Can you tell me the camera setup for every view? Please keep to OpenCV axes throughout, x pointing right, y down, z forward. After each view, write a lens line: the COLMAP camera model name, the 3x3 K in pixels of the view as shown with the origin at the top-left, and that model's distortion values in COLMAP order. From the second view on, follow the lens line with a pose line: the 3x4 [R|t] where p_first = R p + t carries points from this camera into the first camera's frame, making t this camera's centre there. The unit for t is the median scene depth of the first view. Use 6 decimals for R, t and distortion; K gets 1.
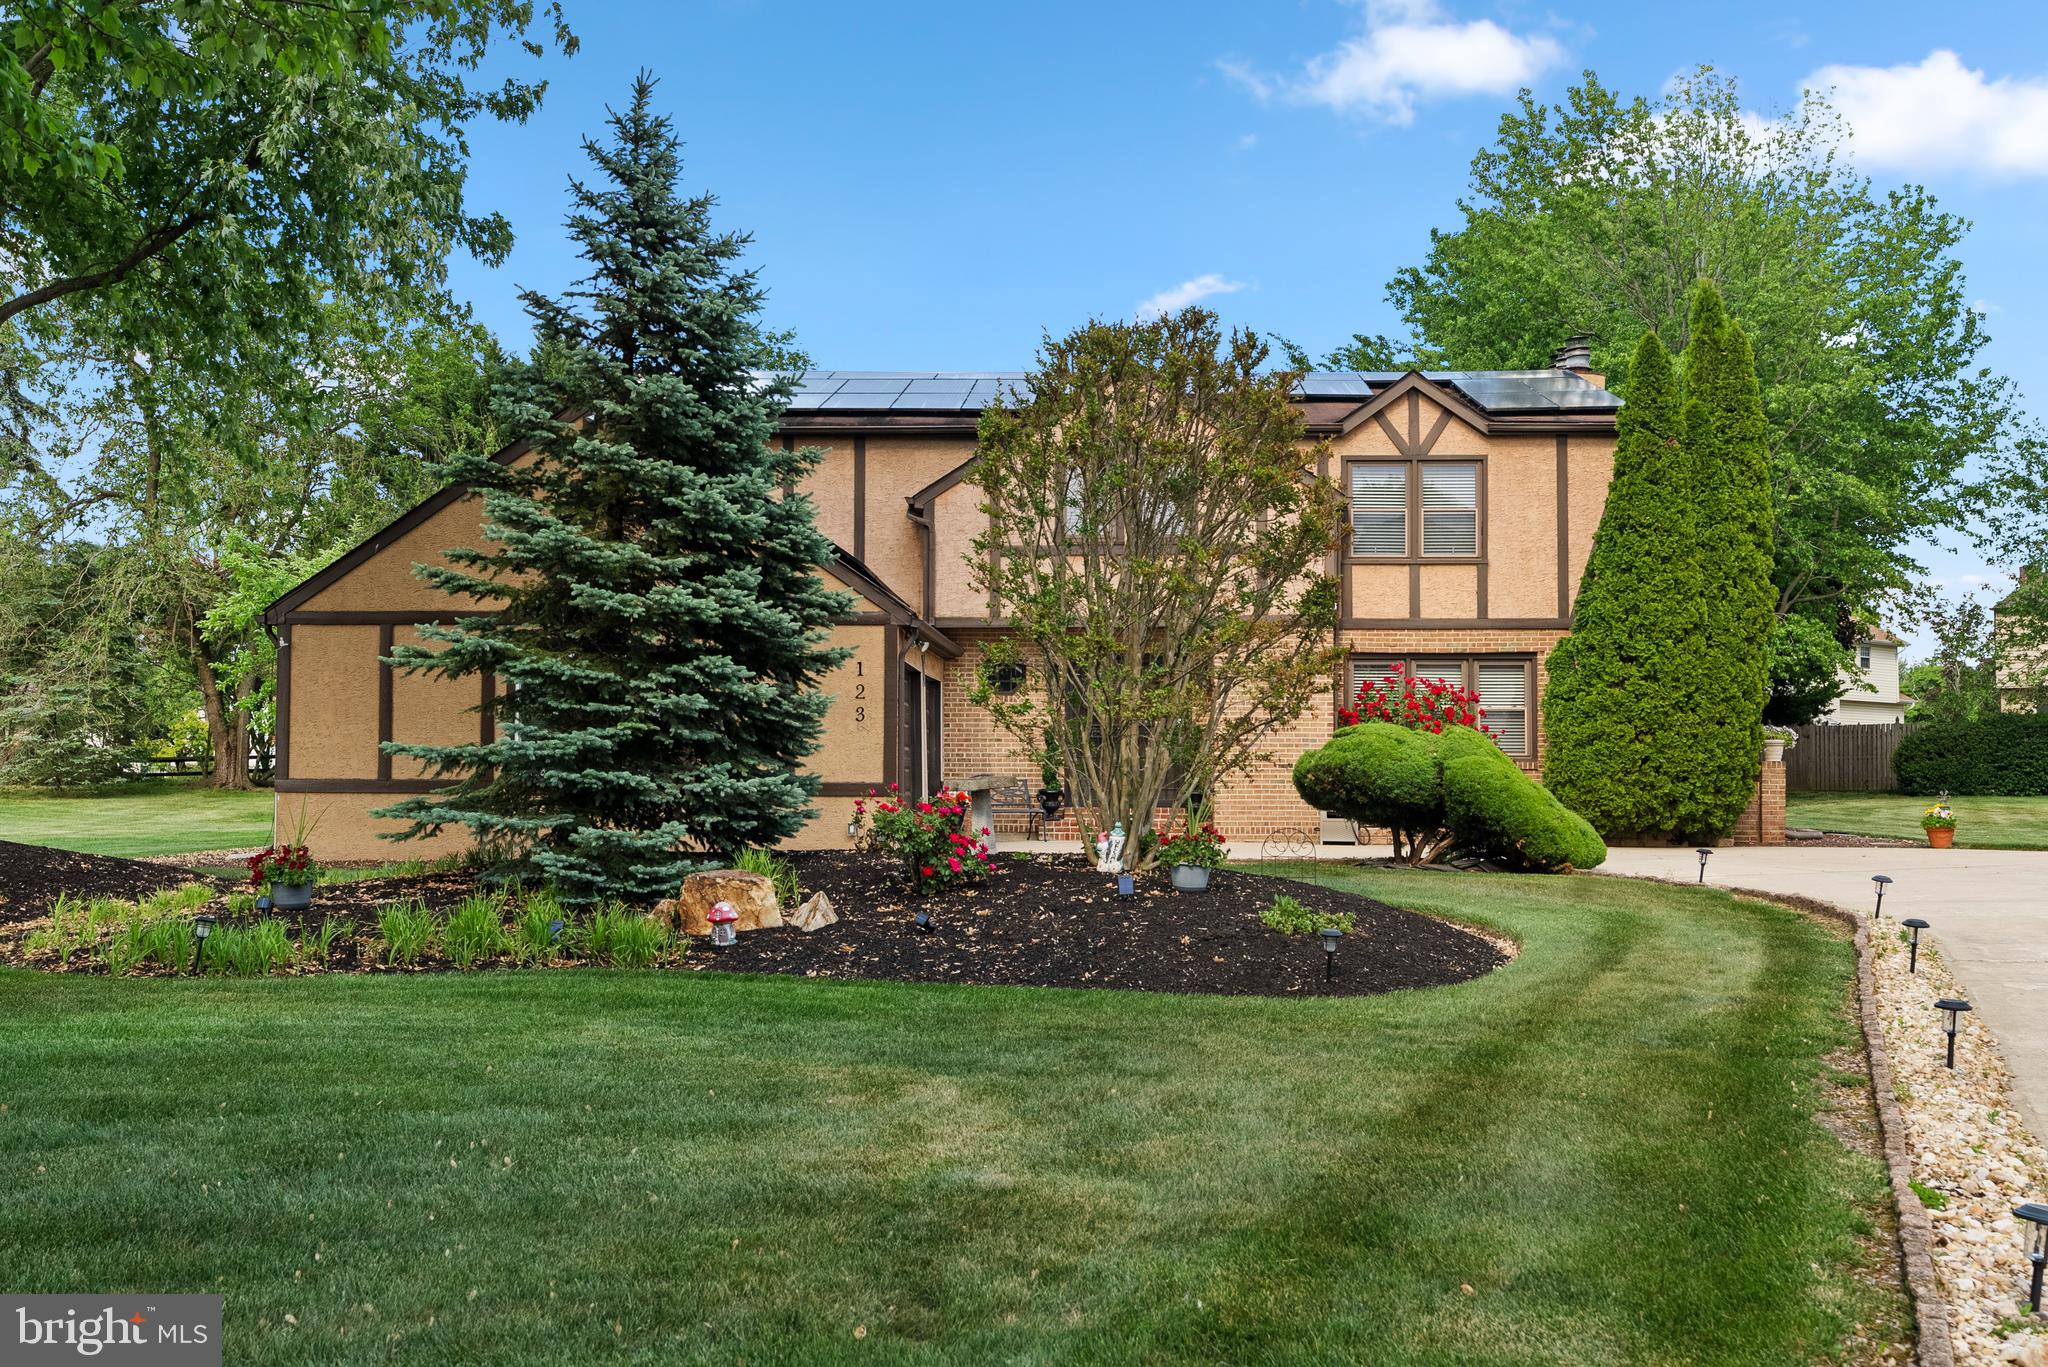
lens RADIAL K [[2023.5, 0, 1021.3], [0, 2023.5, 708.9], [0, 0, 1]] dist [0.013333, 0.005593]
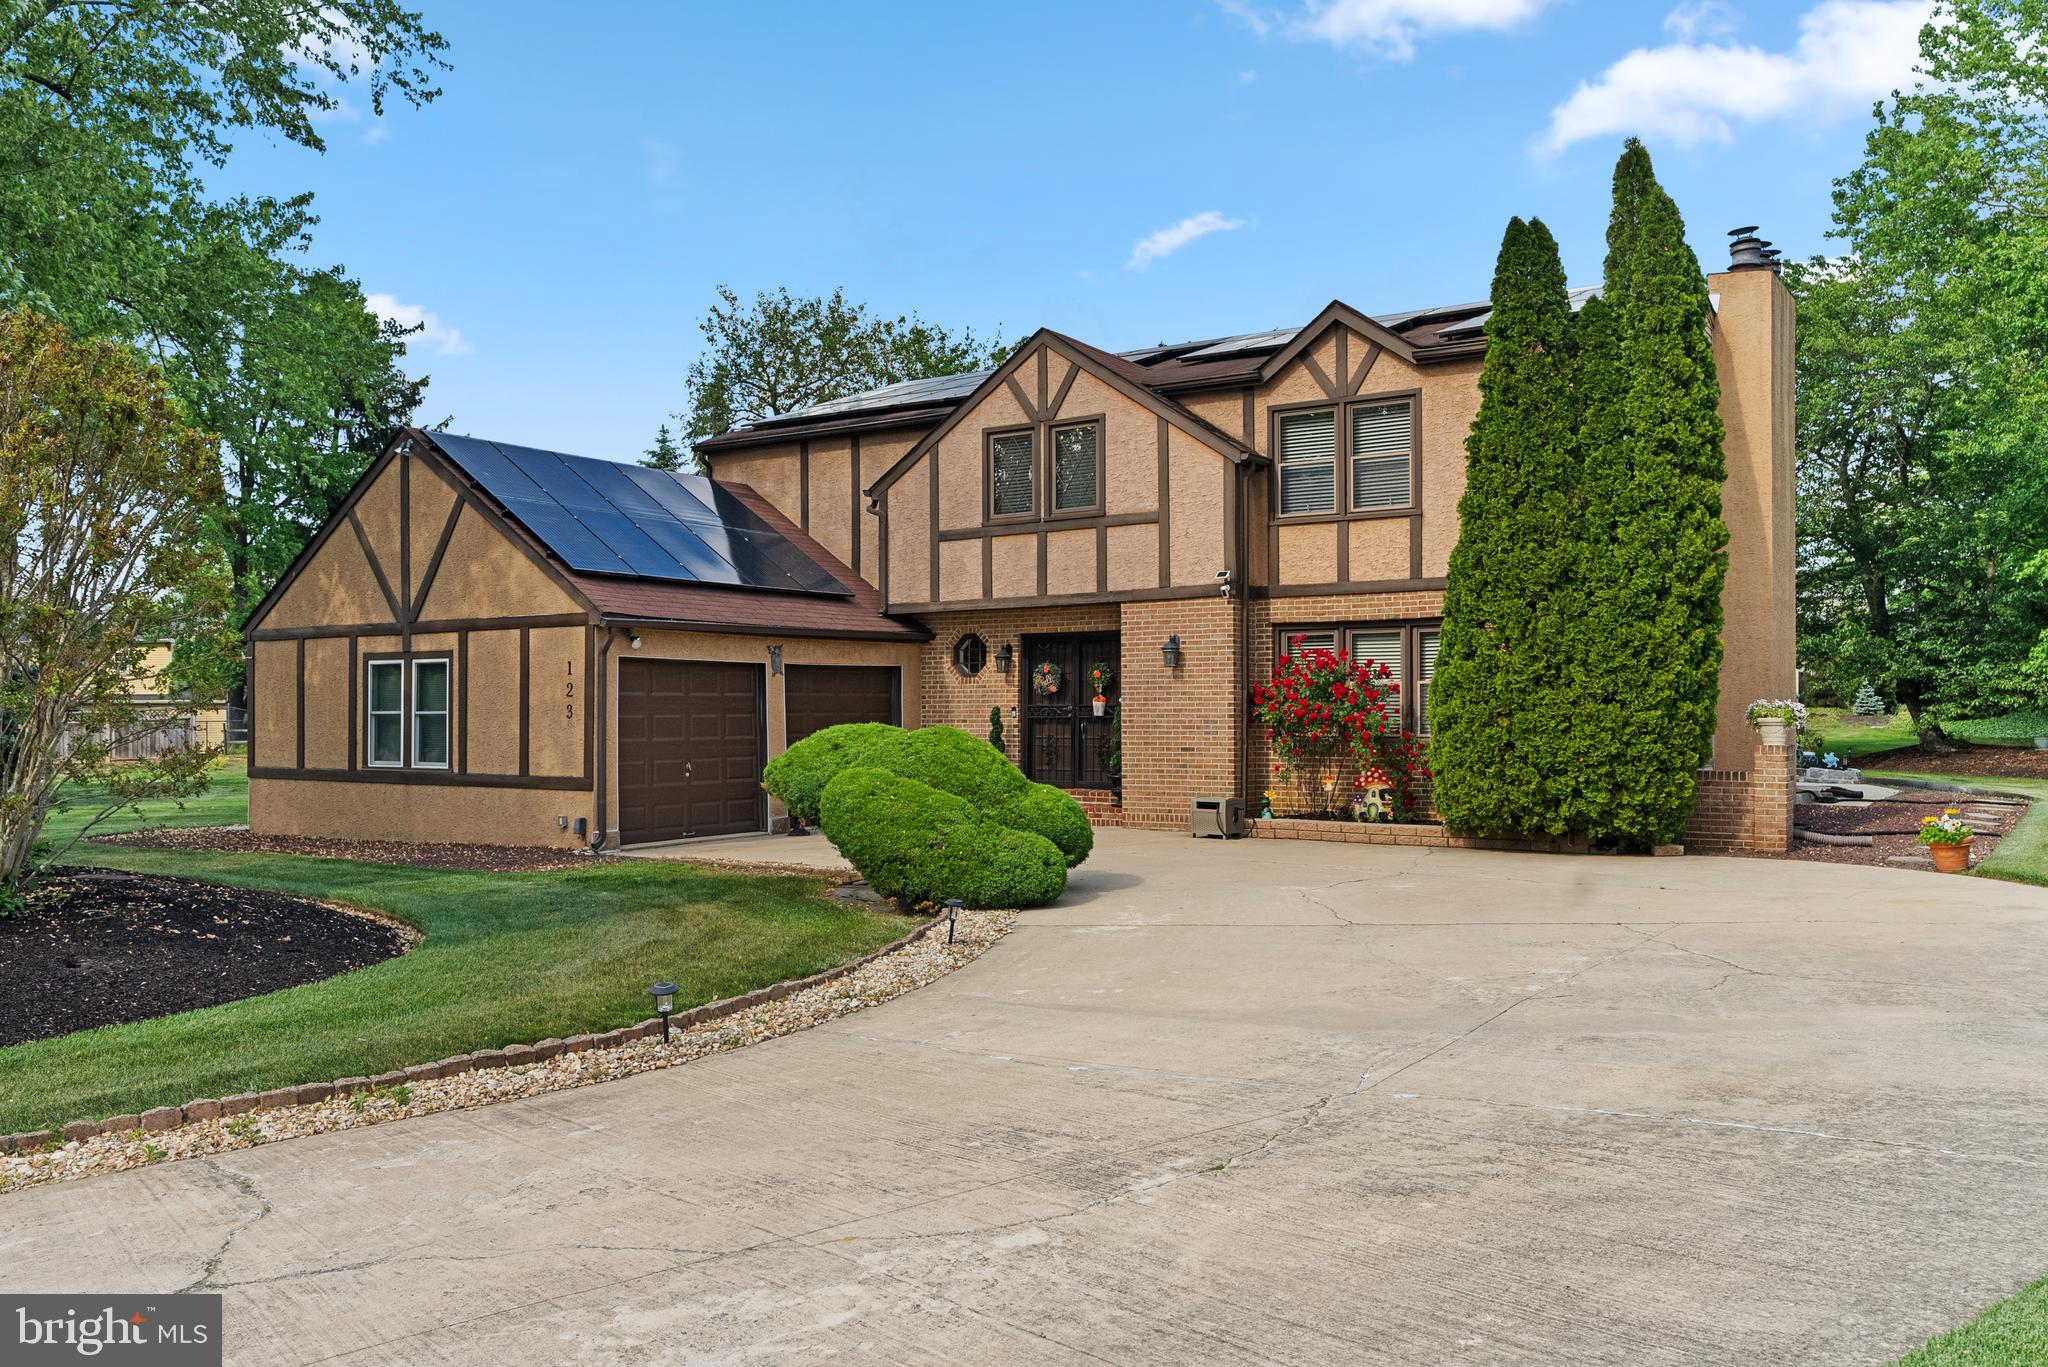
lens RADIAL K [[1615.7, 0, 1024.0], [0, 1615.7, 683.5], [0, 0, 1]] dist [0.001635, -0.004159]
pose [[0.857731, -0.016807, -0.513825, 0.549785], [0.026359, 0.999589, 0.011304, -0.015084], [0.513423, -0.023240, 0.857821, 0.404198]]
